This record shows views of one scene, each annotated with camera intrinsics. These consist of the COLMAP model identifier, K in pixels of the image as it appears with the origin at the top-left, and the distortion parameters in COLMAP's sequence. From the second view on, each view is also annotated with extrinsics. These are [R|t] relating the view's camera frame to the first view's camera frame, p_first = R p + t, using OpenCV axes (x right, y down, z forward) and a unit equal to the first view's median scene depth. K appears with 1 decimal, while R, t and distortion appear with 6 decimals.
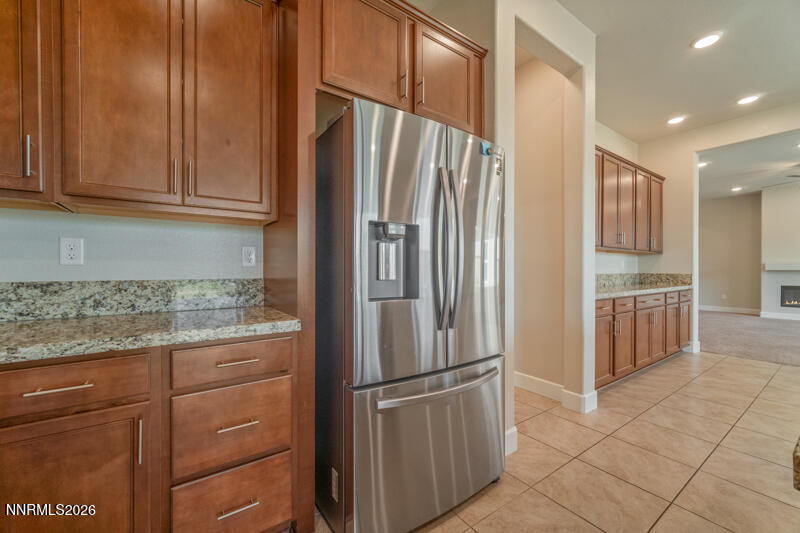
lens RADIAL K [[321.5, 0, 392.2], [0, 321.5, 269.3], [0, 0, 1]] dist [-0.003020, 0.000654]
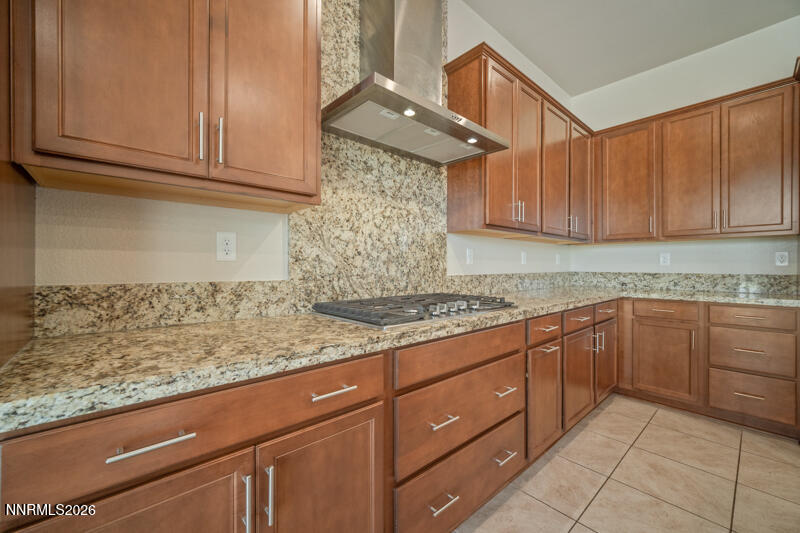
lens RADIAL K [[321.5, 0, 395.2], [0, 321.5, 266.8], [0, 0, 1]] dist [-0.003020, 0.000654]
pose [[0.111931, -0.000160, -0.993716, 0.873029], [-0.007665, 0.999970, -0.001024, 0.009376], [0.993686, 0.007731, 0.111927, -0.961957]]
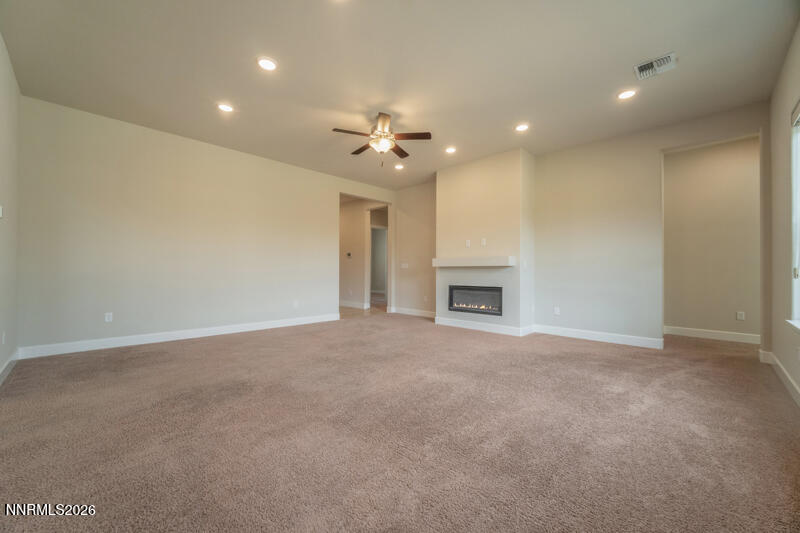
lens RADIAL K [[321.5, 0, 398.6], [0, 321.5, 266.0], [0, 0, 1]] dist [-0.003020, 0.000654]
pose [[0.978053, -0.001646, 0.208351, 4.229520], [0.005362, 0.999836, -0.017272, 0.072402], [-0.208288, 0.018010, 0.977902, 0.976891]]
